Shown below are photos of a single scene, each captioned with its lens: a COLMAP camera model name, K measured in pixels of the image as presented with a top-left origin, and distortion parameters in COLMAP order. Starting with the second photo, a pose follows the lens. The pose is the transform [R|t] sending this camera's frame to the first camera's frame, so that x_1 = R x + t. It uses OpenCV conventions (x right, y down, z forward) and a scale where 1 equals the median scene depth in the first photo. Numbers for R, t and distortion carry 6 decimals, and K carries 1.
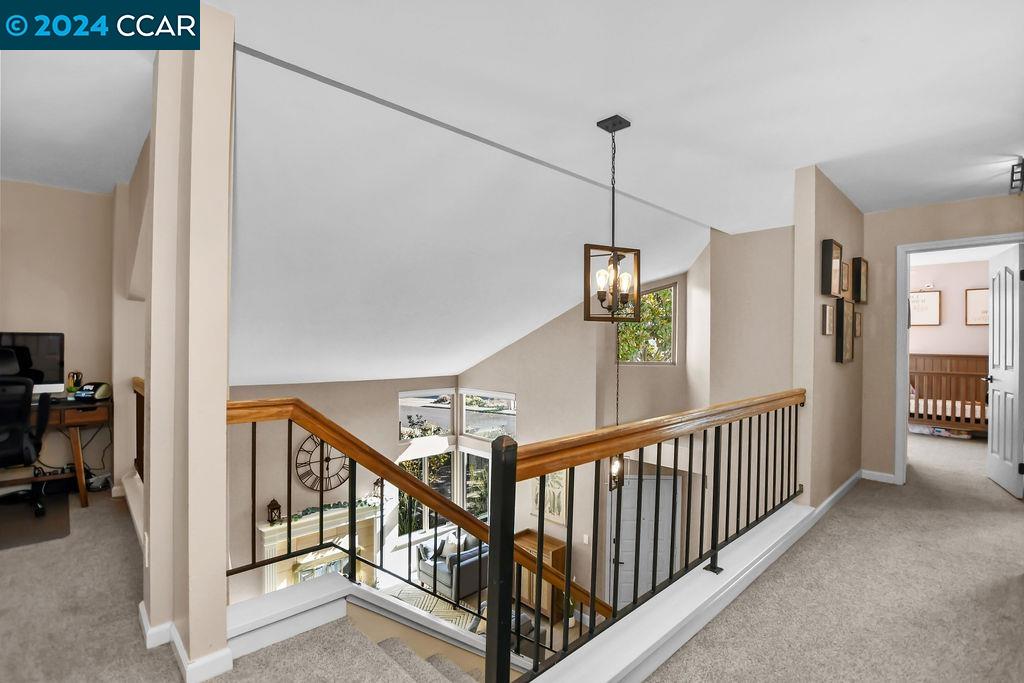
lens RADIAL K [[475.4, 0, 512.0], [0, 475.4, 341.5], [0, 0, 1]] dist [-0.000929, -0.000132]
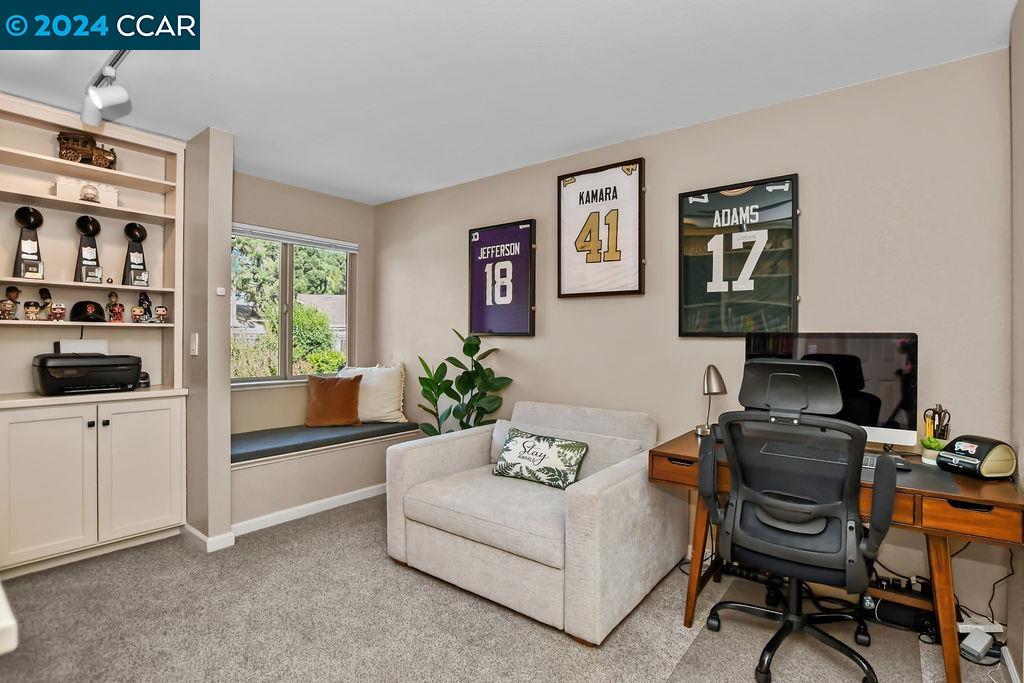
lens RADIAL K [[481.7, 0, 512.0], [0, 481.7, 341.5], [0, 0, 1]] dist [-0.023516, 0.000473]
pose [[0.144041, -0.006516, -0.989550, -0.493389], [-0.001252, 0.999976, -0.006767, -0.004394], [0.989571, 0.002214, 0.144030, 0.486300]]
